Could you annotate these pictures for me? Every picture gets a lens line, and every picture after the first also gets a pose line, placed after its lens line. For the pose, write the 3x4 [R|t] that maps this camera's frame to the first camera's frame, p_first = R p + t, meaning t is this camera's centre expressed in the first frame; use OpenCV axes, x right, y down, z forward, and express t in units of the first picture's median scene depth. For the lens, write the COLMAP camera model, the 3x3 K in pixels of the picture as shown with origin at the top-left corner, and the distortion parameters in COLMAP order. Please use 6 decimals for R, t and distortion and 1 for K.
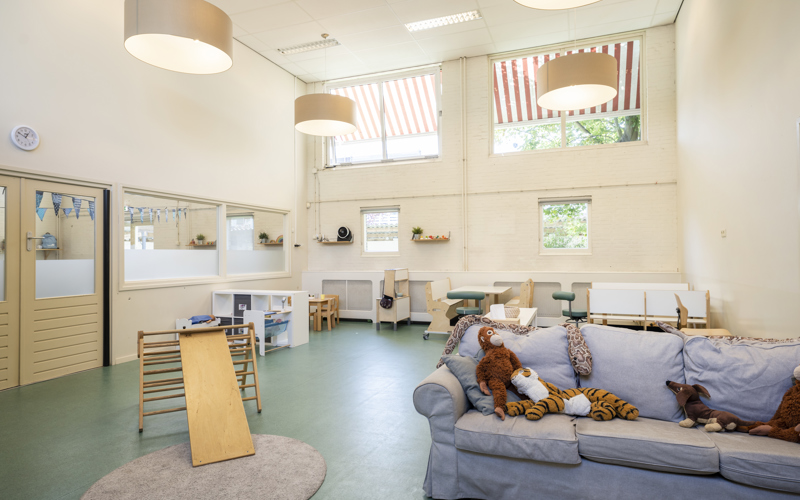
lens RADIAL K [[491.3, 0, 401.7], [0, 491.3, 248.6], [0, 0, 1]] dist [0.024297, -0.001049]
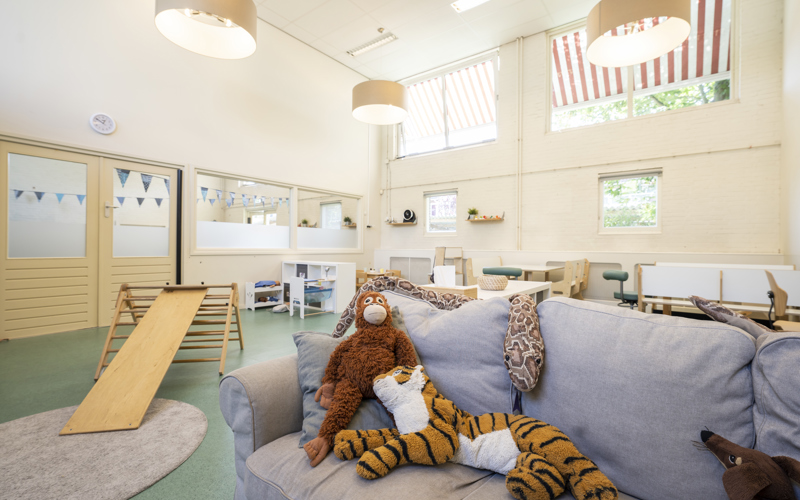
lens RADIAL K [[379.5, 0, 394.8], [0, 379.5, 248.3], [0, 0, 1]] dist [-0.006002, 0.005601]
pose [[0.956898, 0.018343, -0.289843, 0.129039], [-0.014107, 0.999761, 0.016697, 0.036618], [0.290080, -0.011889, 0.956929, 0.211103]]
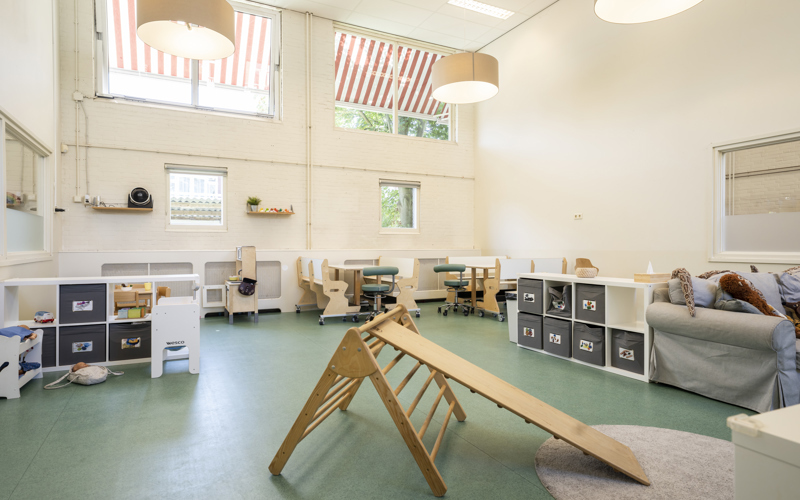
lens RADIAL K [[472.5, 0, 401.8], [0, 472.5, 250.6], [0, 0, 1]] dist [0.022144, -0.001418]
pose [[0.654080, 0.001407, 0.756424, -0.487193], [-0.016294, 0.999792, 0.012230, 0.039623], [-0.756250, -0.020324, 0.653968, 0.338690]]
